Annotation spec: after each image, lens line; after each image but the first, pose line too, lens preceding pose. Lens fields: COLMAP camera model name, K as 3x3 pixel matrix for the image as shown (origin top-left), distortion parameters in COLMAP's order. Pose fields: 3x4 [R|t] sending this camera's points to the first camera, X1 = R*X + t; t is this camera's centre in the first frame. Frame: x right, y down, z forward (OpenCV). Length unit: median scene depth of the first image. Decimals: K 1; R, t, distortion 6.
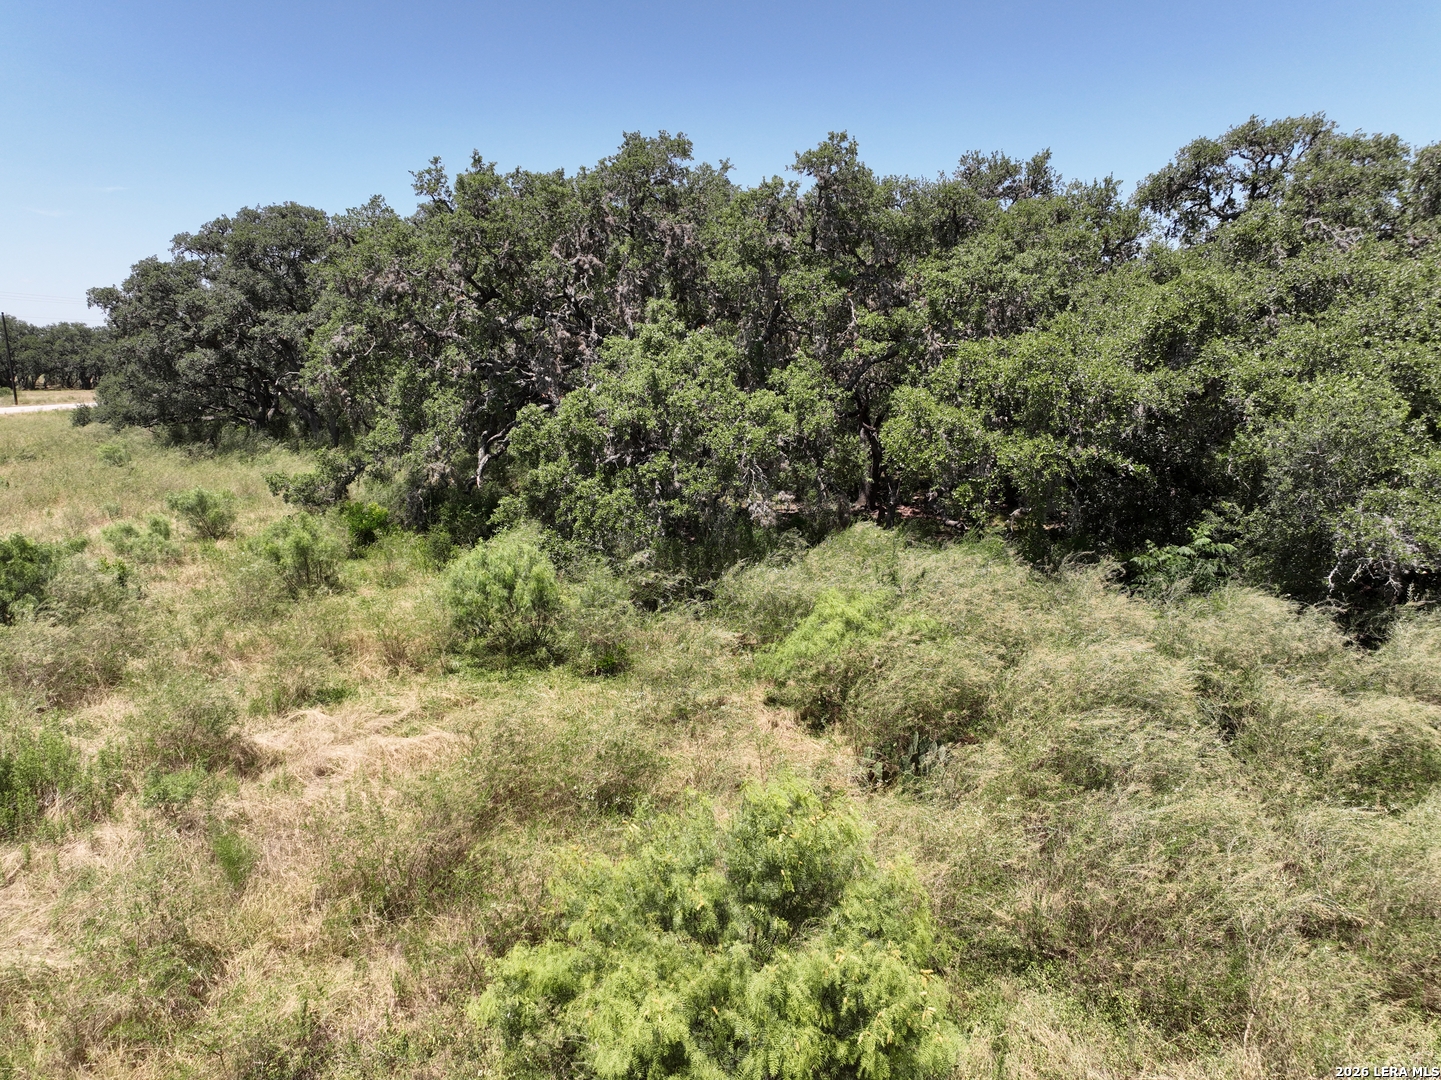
lens RADIAL K [[1045.3, 0, 720.5], [0, 1045.3, 540.0], [0, 0, 1]] dist [0.002545, 0.004476]
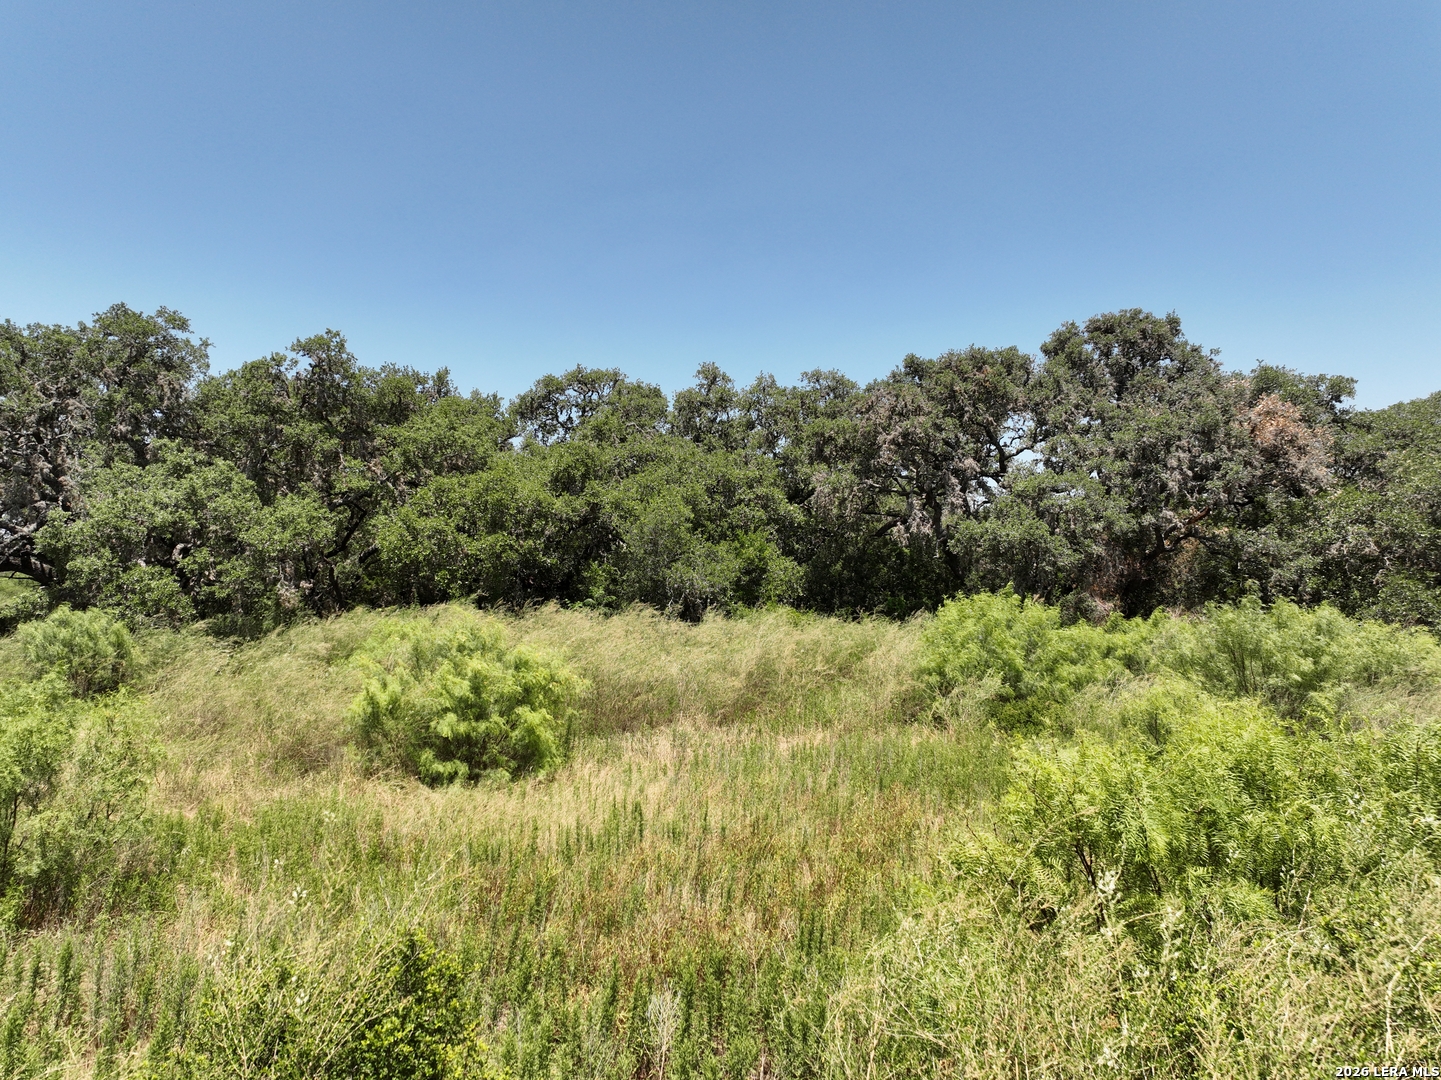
lens RADIAL K [[1002.7, 0, 720.5], [0, 1002.7, 540.0], [0, 0, 1]] dist [0.092900, 0.000995]
pose [[0.810555, 0.021171, 0.585279, -0.249174], [0.101970, 0.978981, -0.176631, 0.172666], [-0.576717, 0.202850, 0.791359, -0.306071]]
